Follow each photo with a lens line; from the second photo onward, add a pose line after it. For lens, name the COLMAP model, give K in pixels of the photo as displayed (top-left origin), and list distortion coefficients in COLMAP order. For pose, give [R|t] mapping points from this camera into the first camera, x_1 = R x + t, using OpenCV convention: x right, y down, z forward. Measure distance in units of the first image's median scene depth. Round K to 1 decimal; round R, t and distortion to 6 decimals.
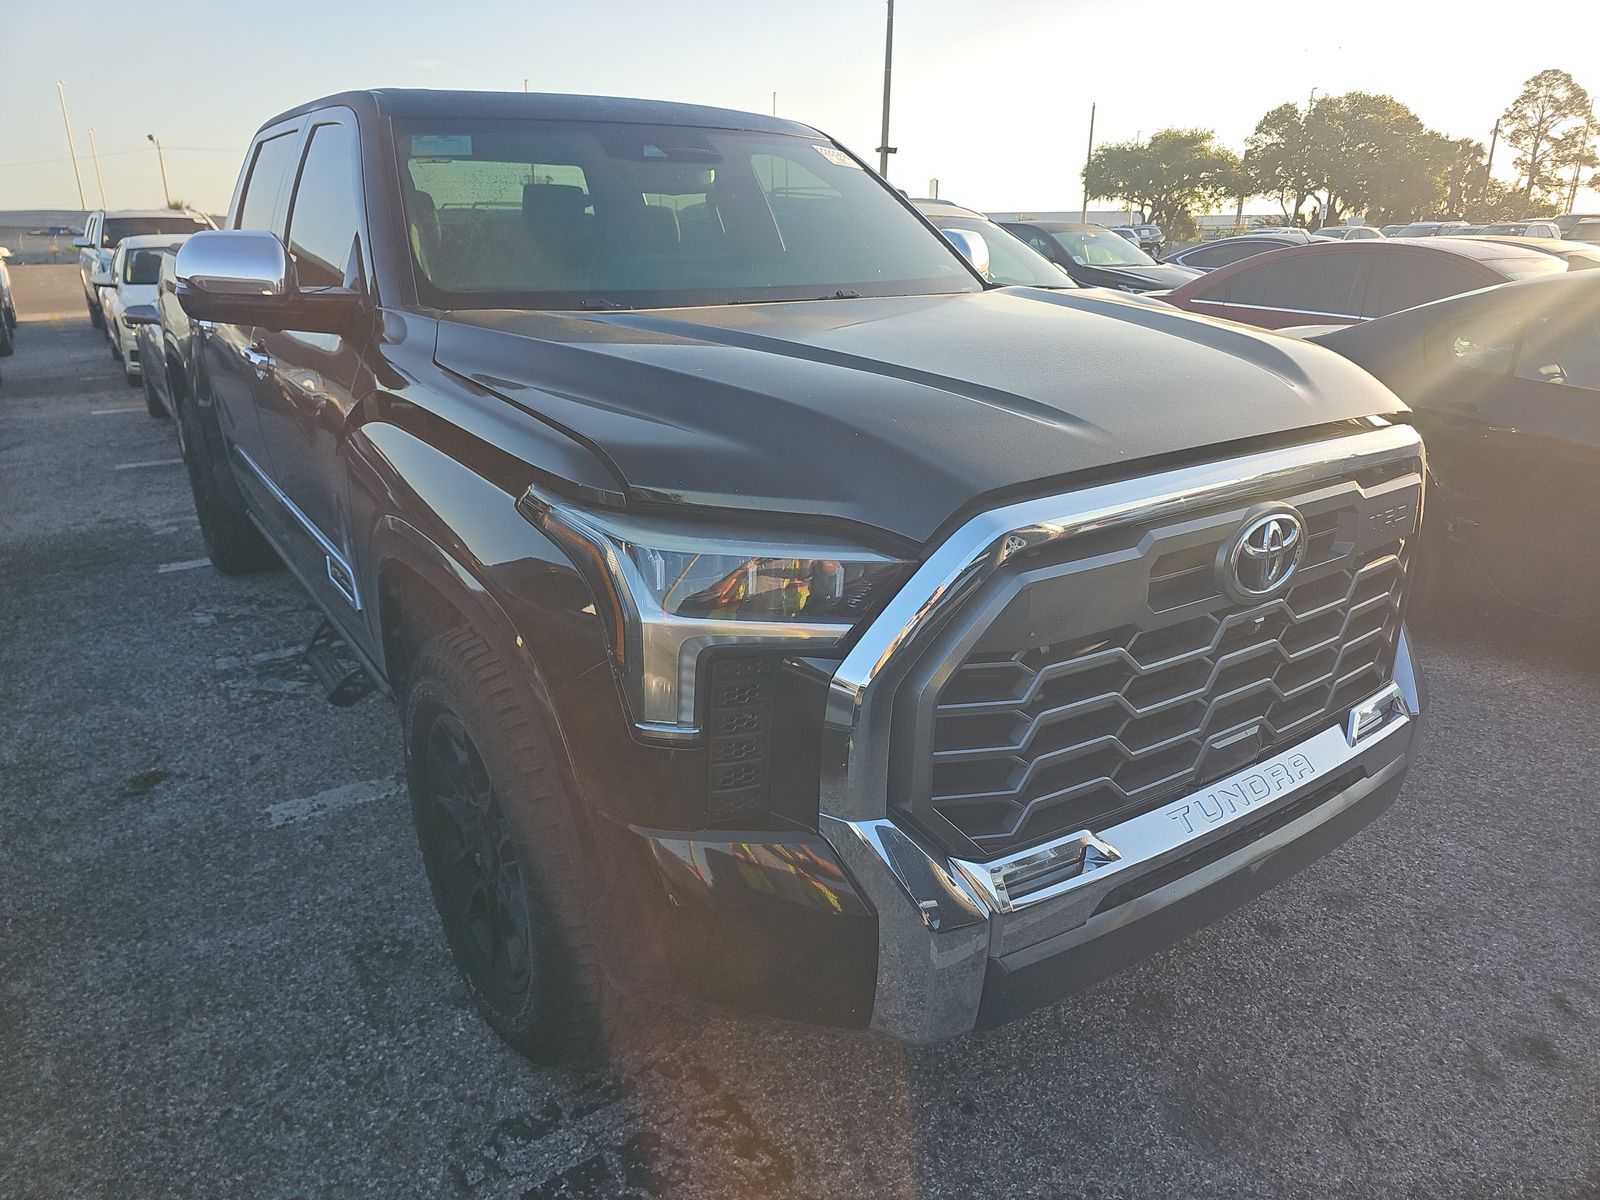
lens RADIAL K [[1071.0, 0, 800.8], [0, 1071.0, 597.3], [0, 0, 1]] dist [0.031480, -0.029603]
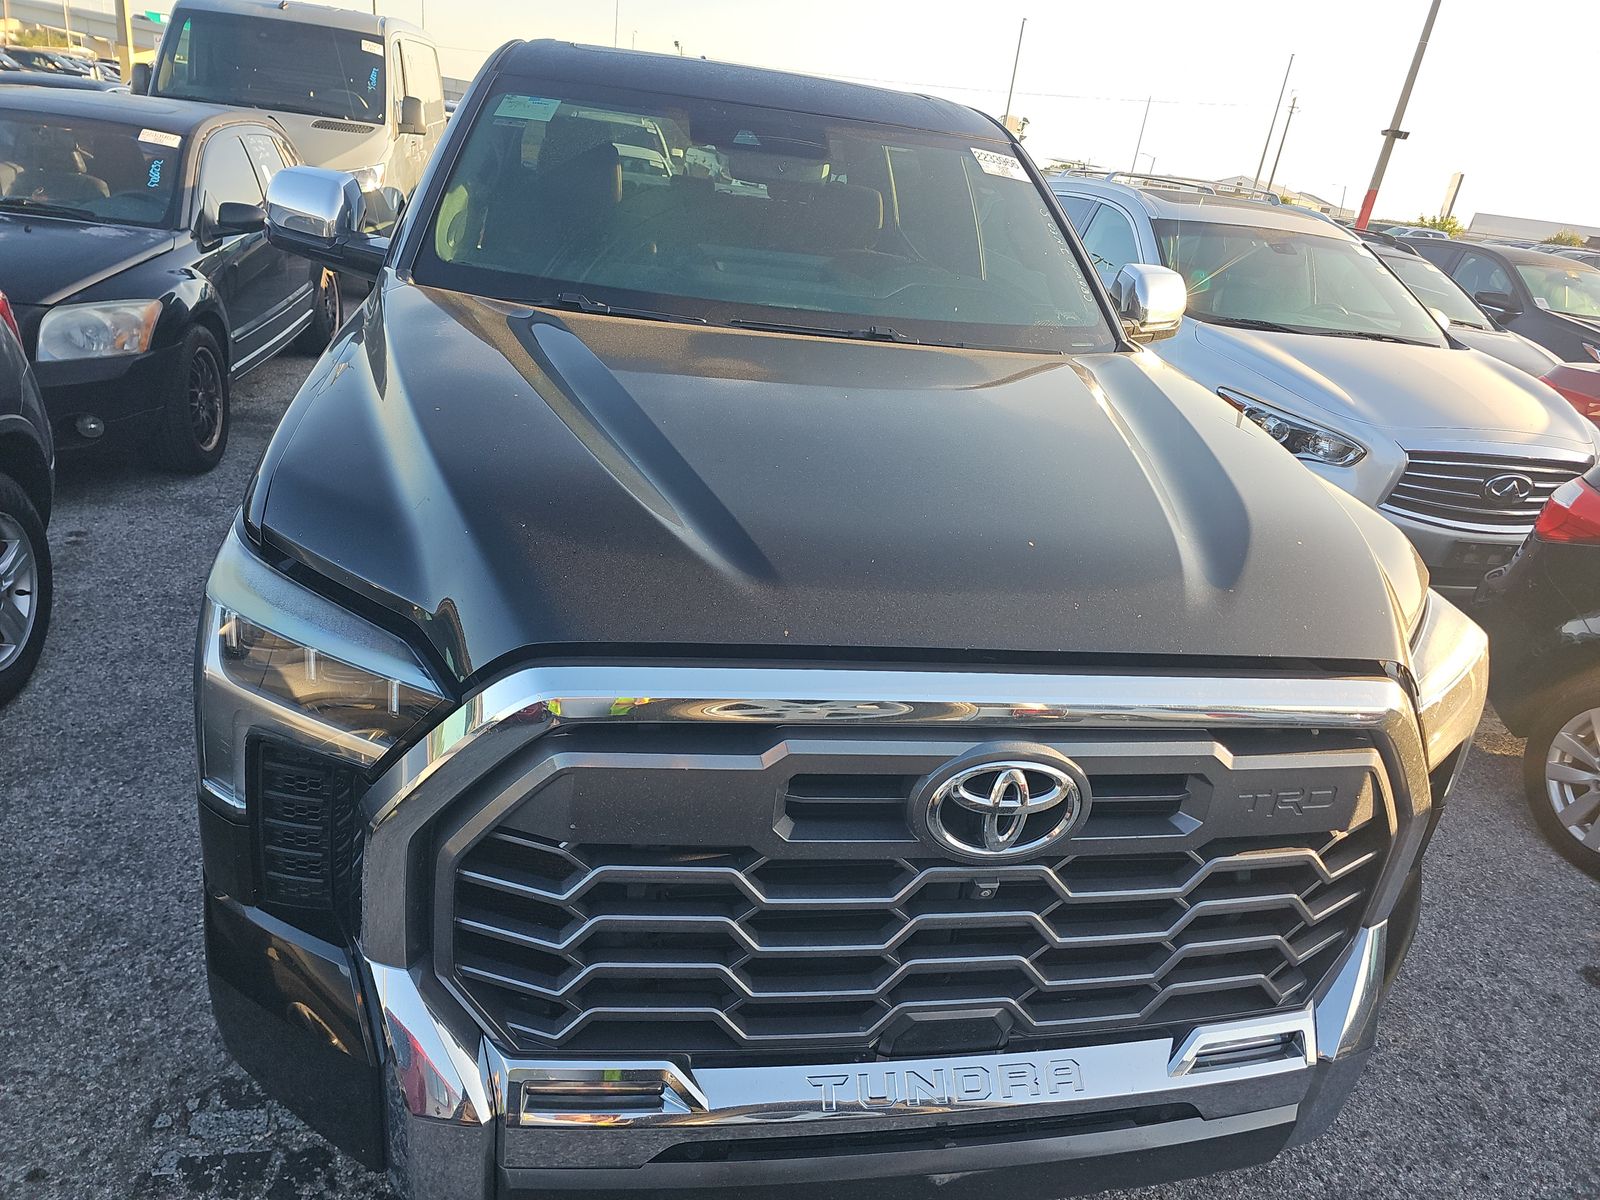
lens RADIAL K [[1071.0, 0, 796.4], [0, 1071.0, 597.7], [0, 0, 1]] dist [0.031480, -0.029603]
pose [[0.908135, 0.260829, -0.327504, 0.438409], [-0.245704, 0.965385, 0.087532, -0.181902], [0.338998, 0.000978, 0.940786, 0.215739]]
